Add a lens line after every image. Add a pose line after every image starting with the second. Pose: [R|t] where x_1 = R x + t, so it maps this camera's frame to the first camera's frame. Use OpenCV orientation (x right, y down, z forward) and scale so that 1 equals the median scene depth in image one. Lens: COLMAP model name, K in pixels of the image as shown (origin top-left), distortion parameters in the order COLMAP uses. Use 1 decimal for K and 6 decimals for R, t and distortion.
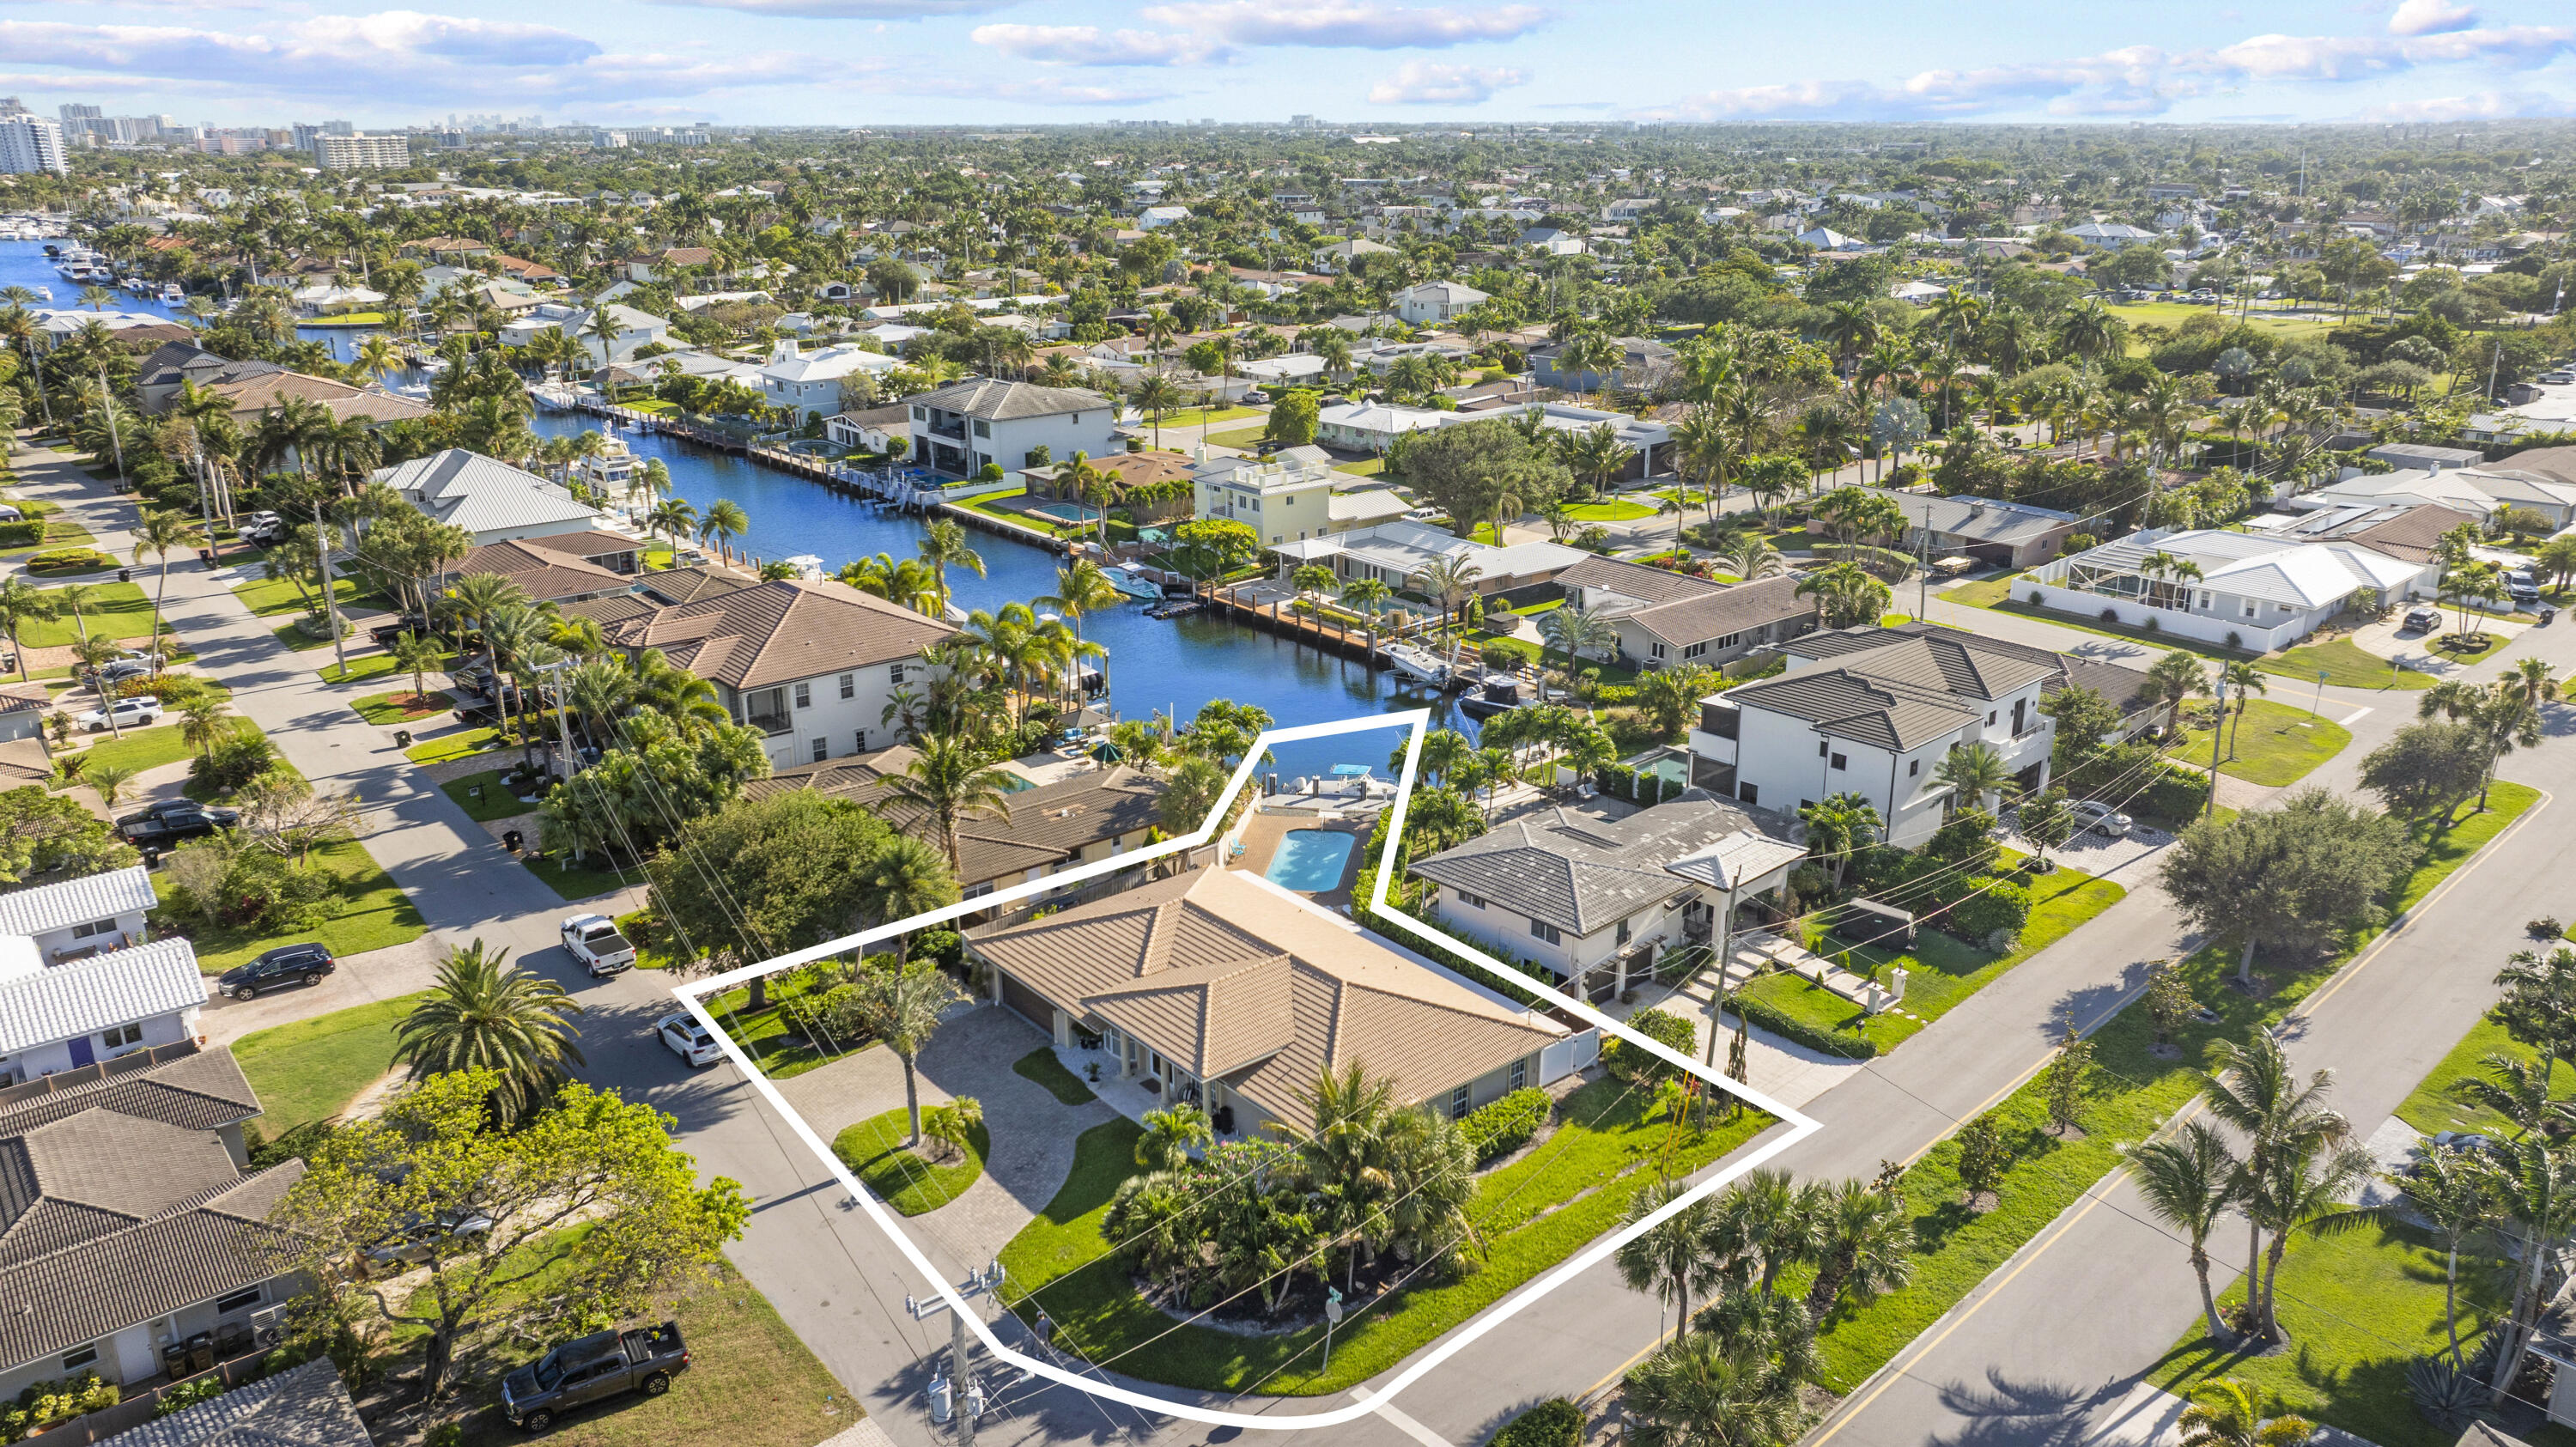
lens RADIAL K [[1834.6, 0, 1299.7], [0, 1834.6, 683.8], [0, 0, 1]] dist [-0.018112, -0.002961]
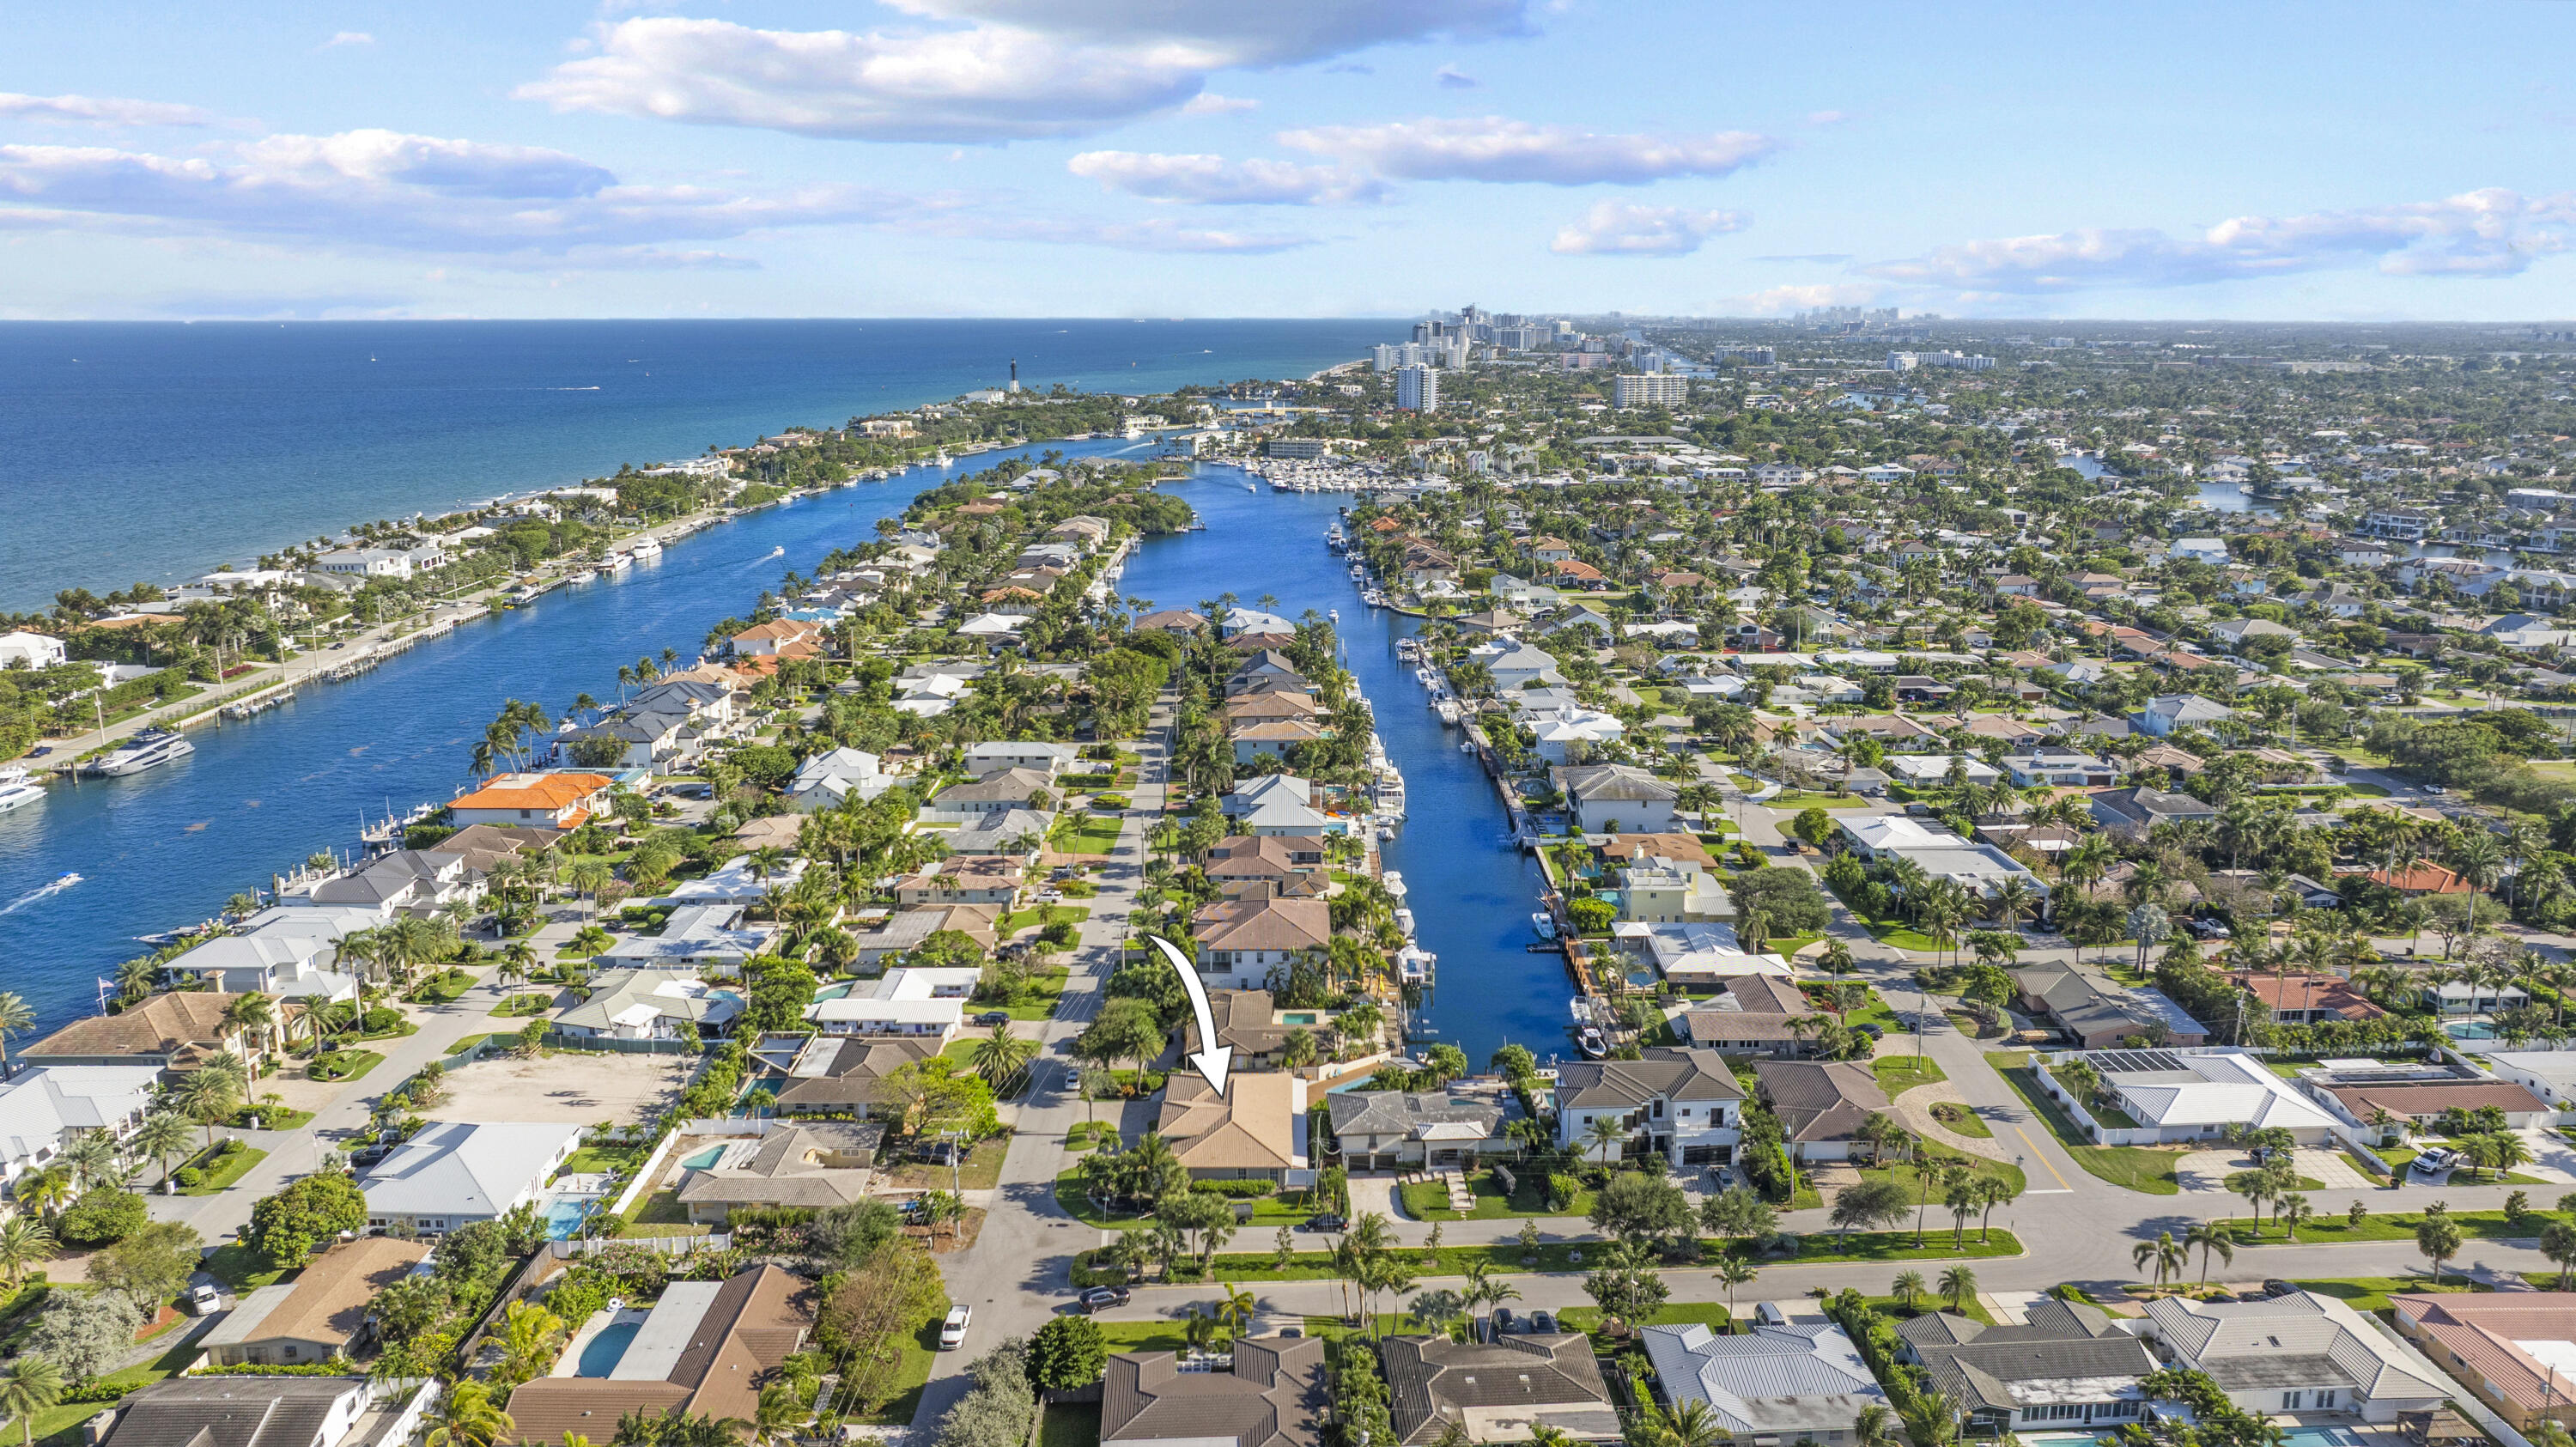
lens RADIAL K [[1858.8, 0, 1305.2], [0, 1858.8, 708.7], [0, 0, 1]] dist [-0.013790, -0.005794]
pose [[0.772413, 0.139221, -0.619674, 0.973558], [-0.191379, 0.981350, -0.018073, -0.225534], [0.605601, 0.132552, 0.784651, -0.634930]]
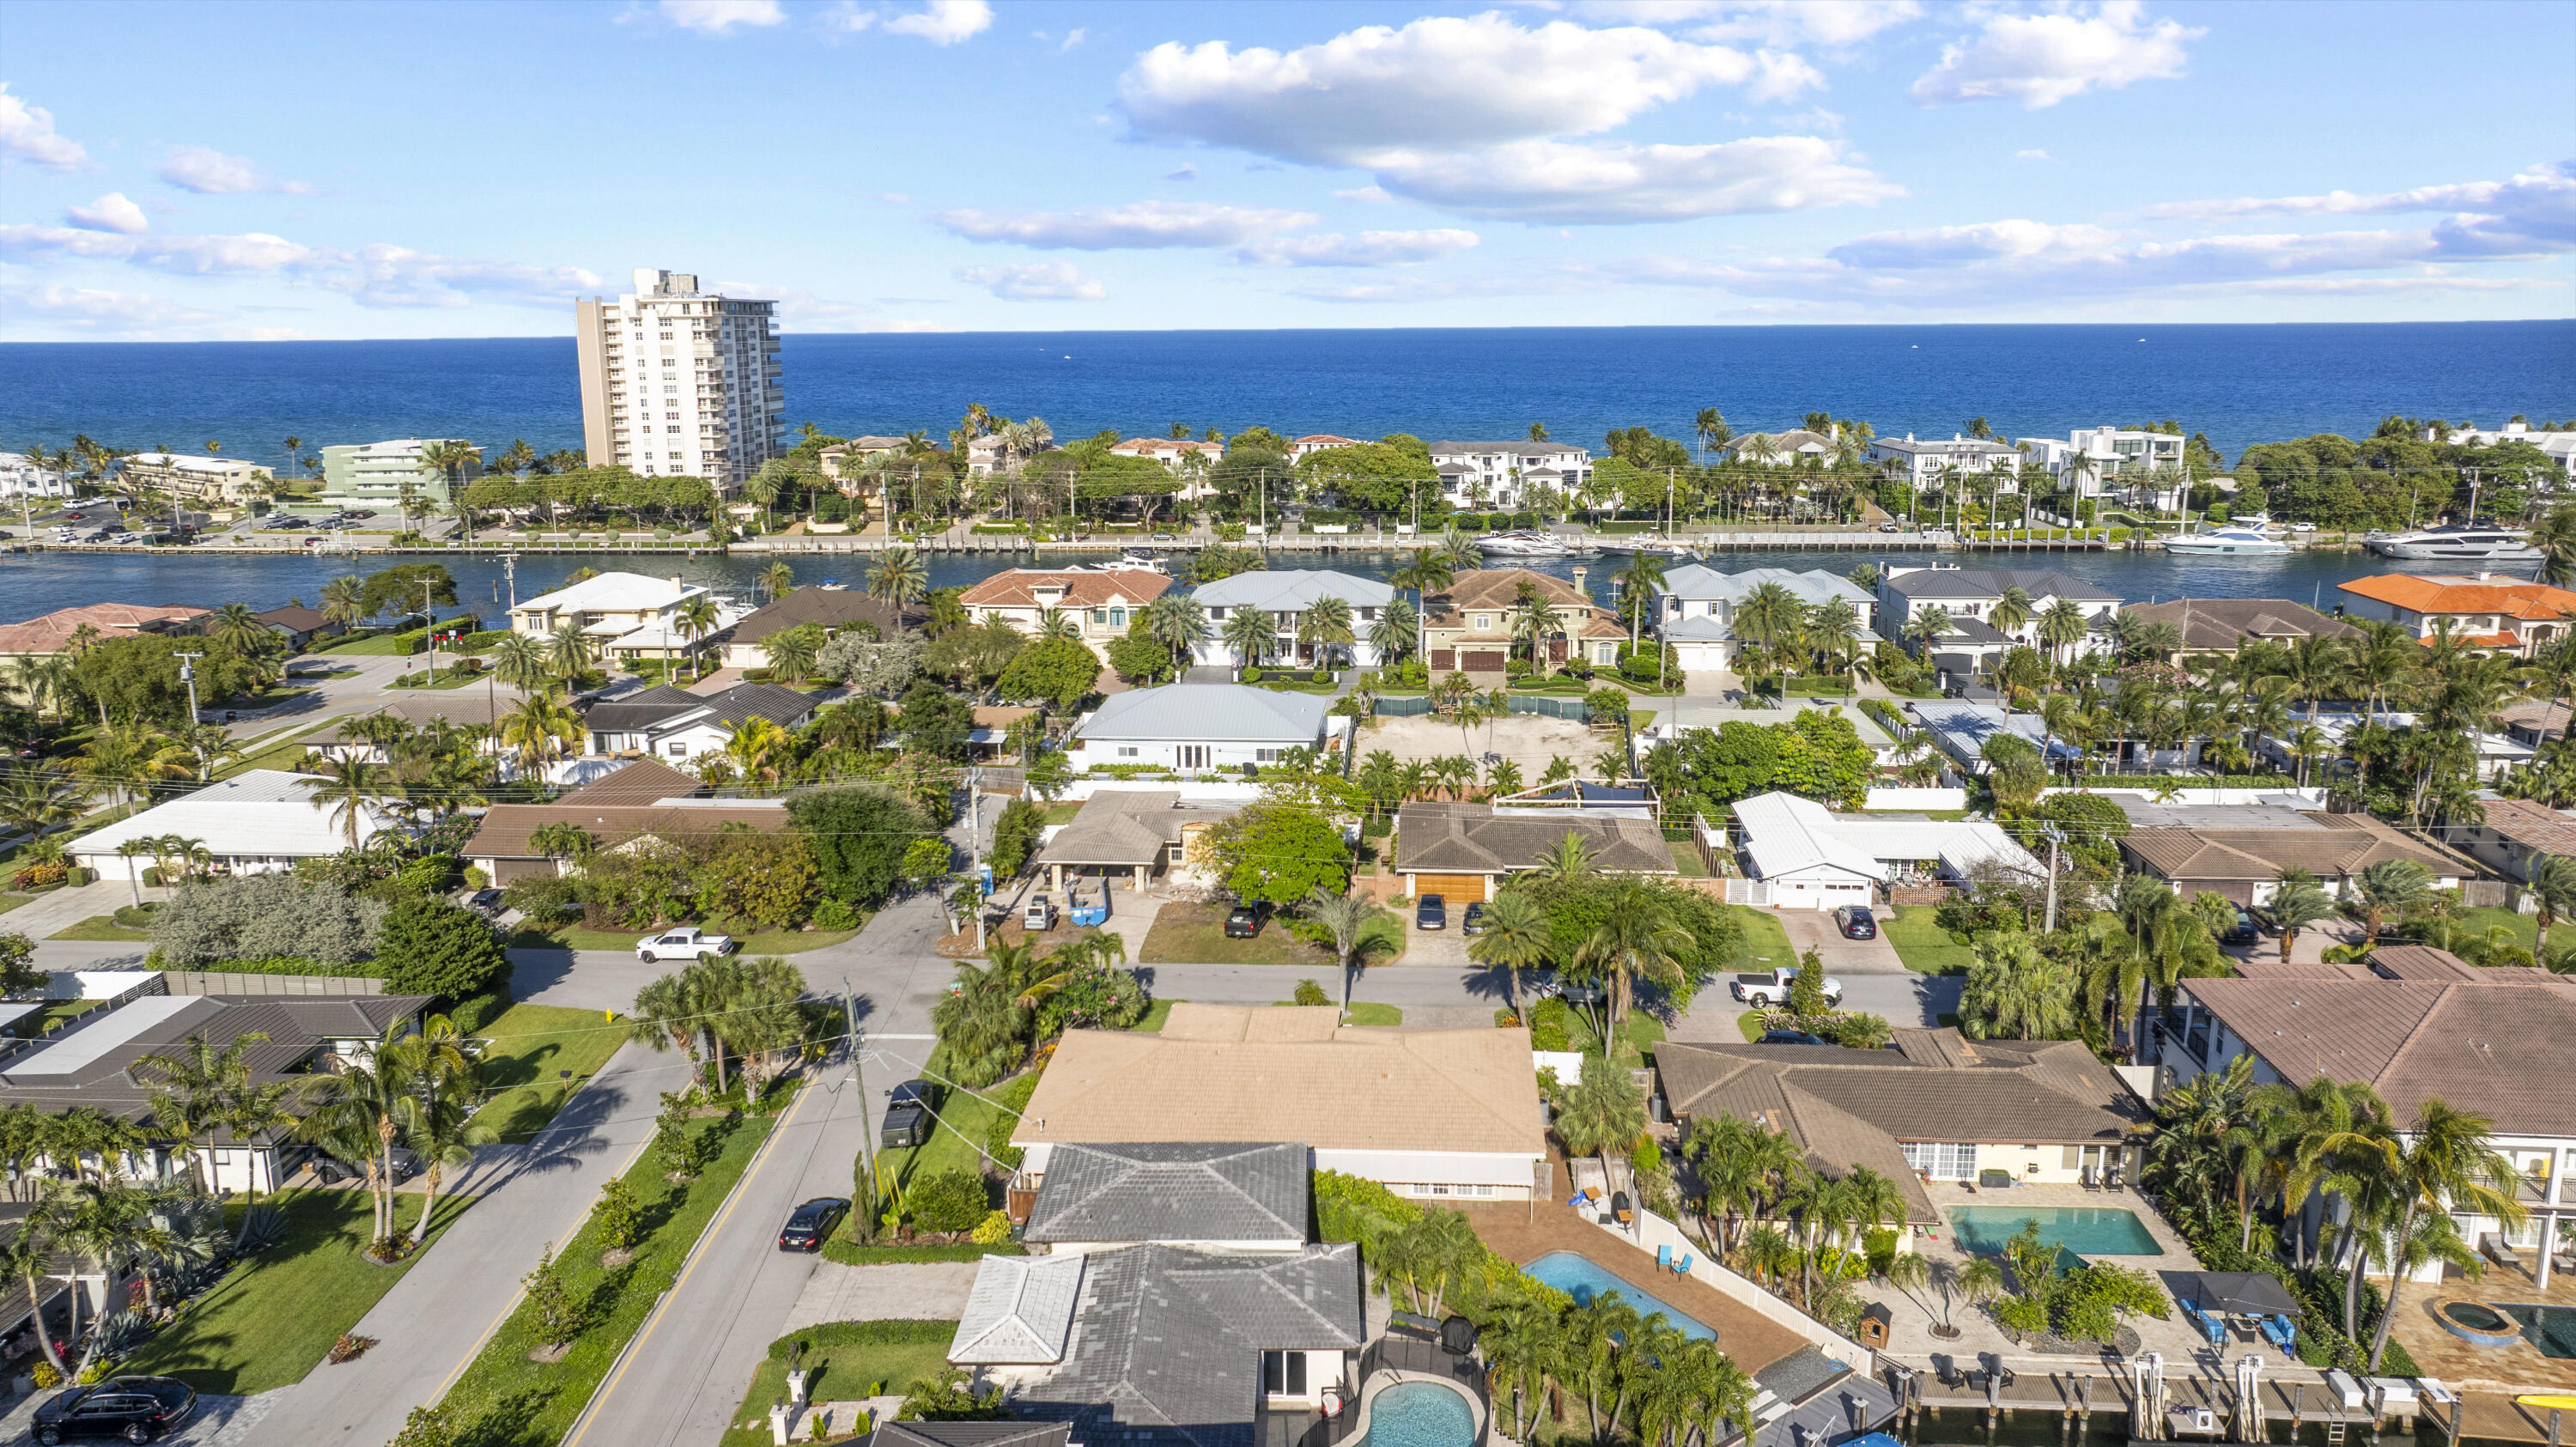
lens RADIAL K [[1818.8, 0, 1298.9], [0, 1818.8, 677.5], [0, 0, 1]] dist [-0.021979, -0.001538]
pose [[-0.692159, 0.148374, -0.706329, 0.435801], [-0.201647, 0.899915, 0.386642, -0.295692], [0.693003, 0.410047, -0.592965, 0.965931]]
